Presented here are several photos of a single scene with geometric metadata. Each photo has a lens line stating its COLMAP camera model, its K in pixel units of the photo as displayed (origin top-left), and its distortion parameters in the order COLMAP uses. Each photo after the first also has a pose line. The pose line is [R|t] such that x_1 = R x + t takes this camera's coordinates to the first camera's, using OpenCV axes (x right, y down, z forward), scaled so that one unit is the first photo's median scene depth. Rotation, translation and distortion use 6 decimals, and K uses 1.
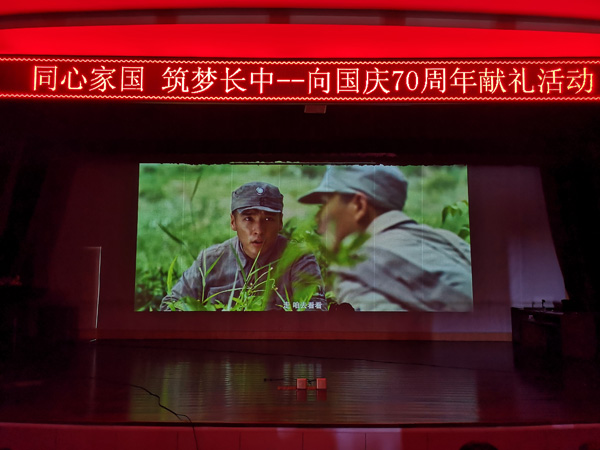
lens RADIAL K [[465.3, 0, 298.4], [0, 465.3, 225.4], [0, 0, 1]] dist [0.017602, -0.005666]
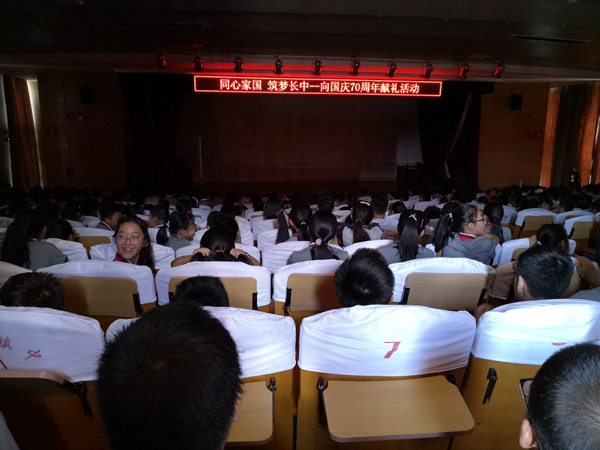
lens RADIAL K [[465.3, 0, 299.5], [0, 465.3, 225.6], [0, 0, 1]] dist [0.017602, -0.005666]
pose [[0.993512, -0.023923, 0.111185, -0.432217], [-0.010960, 0.952935, 0.302975, -0.358949], [-0.113200, -0.302228, 0.946490, -1.853628]]
